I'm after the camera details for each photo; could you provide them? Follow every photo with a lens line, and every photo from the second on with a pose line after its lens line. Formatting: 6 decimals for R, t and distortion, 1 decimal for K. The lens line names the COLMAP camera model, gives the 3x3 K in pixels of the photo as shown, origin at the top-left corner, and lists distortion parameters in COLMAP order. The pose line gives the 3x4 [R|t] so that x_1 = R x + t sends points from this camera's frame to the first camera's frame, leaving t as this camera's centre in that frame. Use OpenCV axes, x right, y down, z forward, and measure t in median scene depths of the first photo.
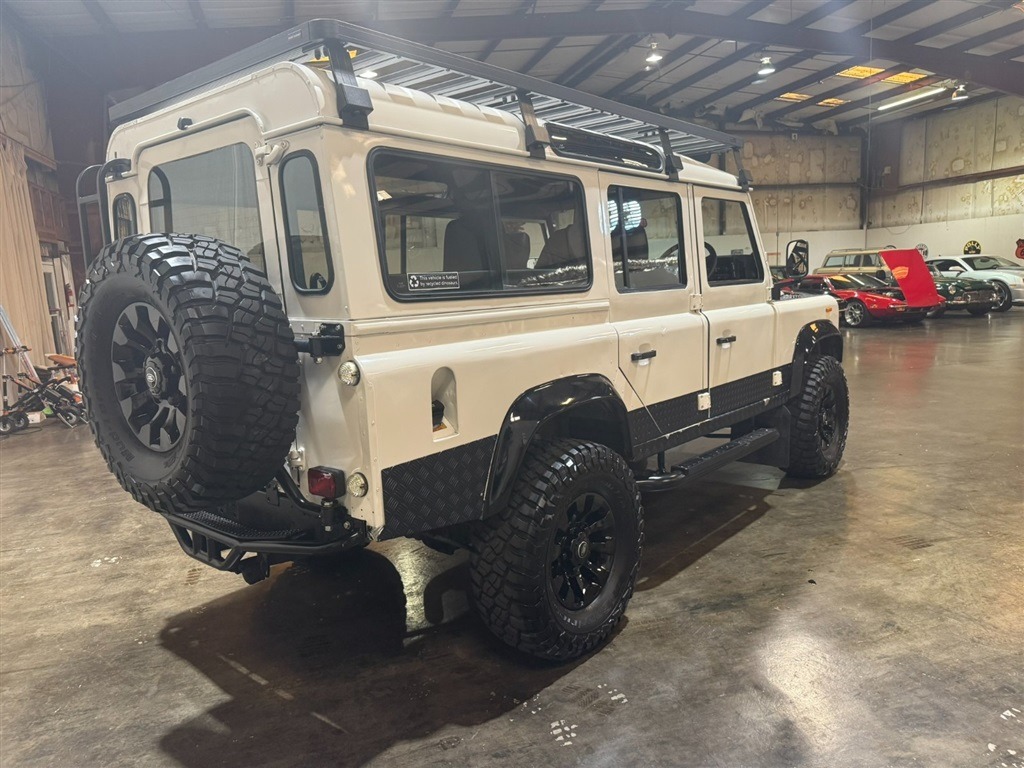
lens RADIAL K [[726.7, 0, 514.4], [0, 726.7, 395.2], [0, 0, 1]] dist [-0.004493, -0.003389]
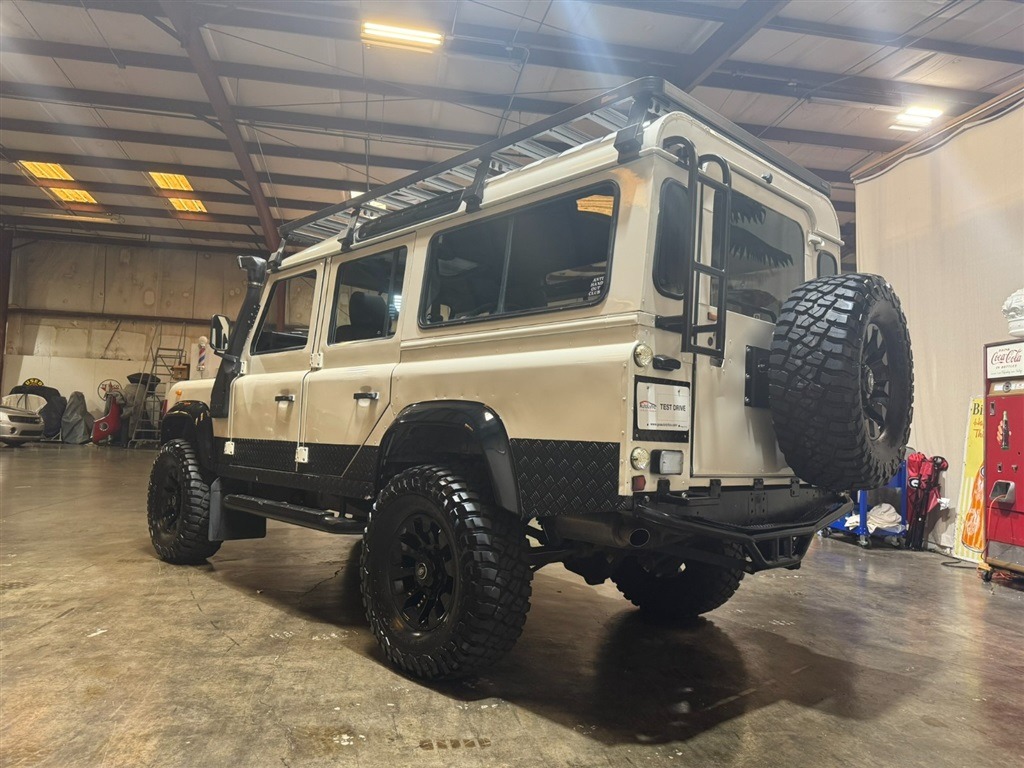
lens RADIAL K [[725.2, 0, 516.0], [0, 725.2, 387.7], [0, 0, 1]] dist [0.036651, -0.039696]
pose [[0.109015, 0.105864, 0.988387, -1.100672], [0.117478, 0.985972, -0.118563, 0.037776], [-0.987074, 0.129039, 0.095049, 0.883113]]
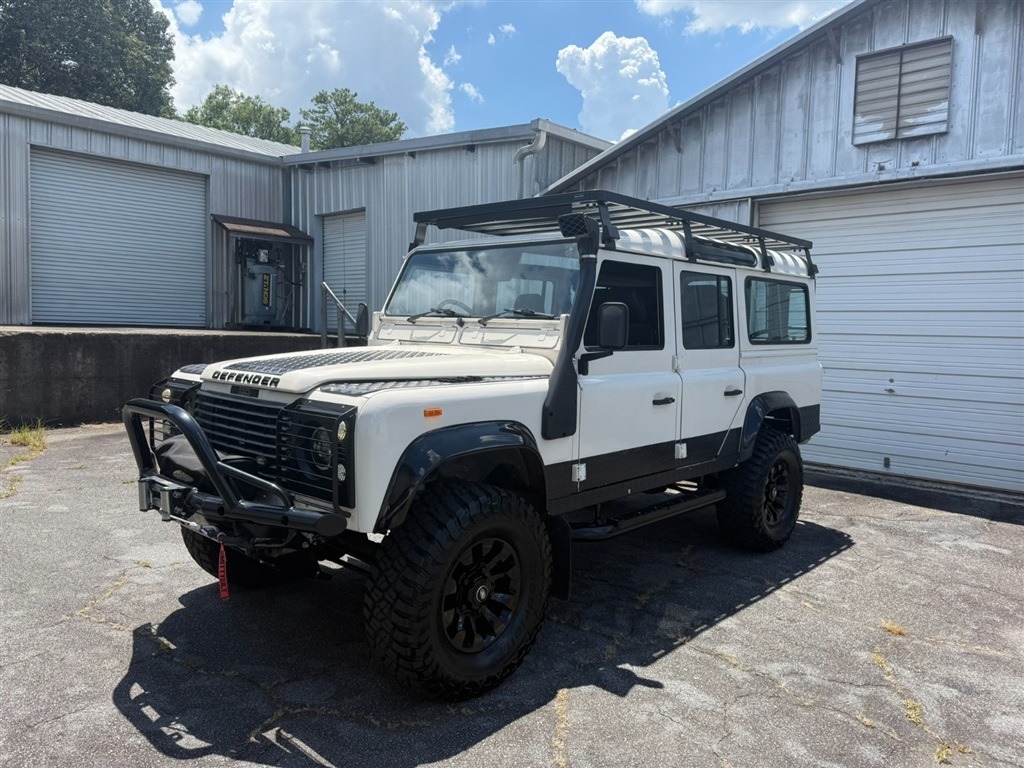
lens RADIAL K [[725.2, 0, 516.0], [0, 725.2, 387.7], [0, 0, 1]] dist [0.036651, -0.039696]
pose [[-0.999248, 0.006350, 0.038251, 0.126529], [0.015713, 0.968182, 0.249755, -0.409057], [-0.035448, 0.250168, -0.967553, 2.378635]]
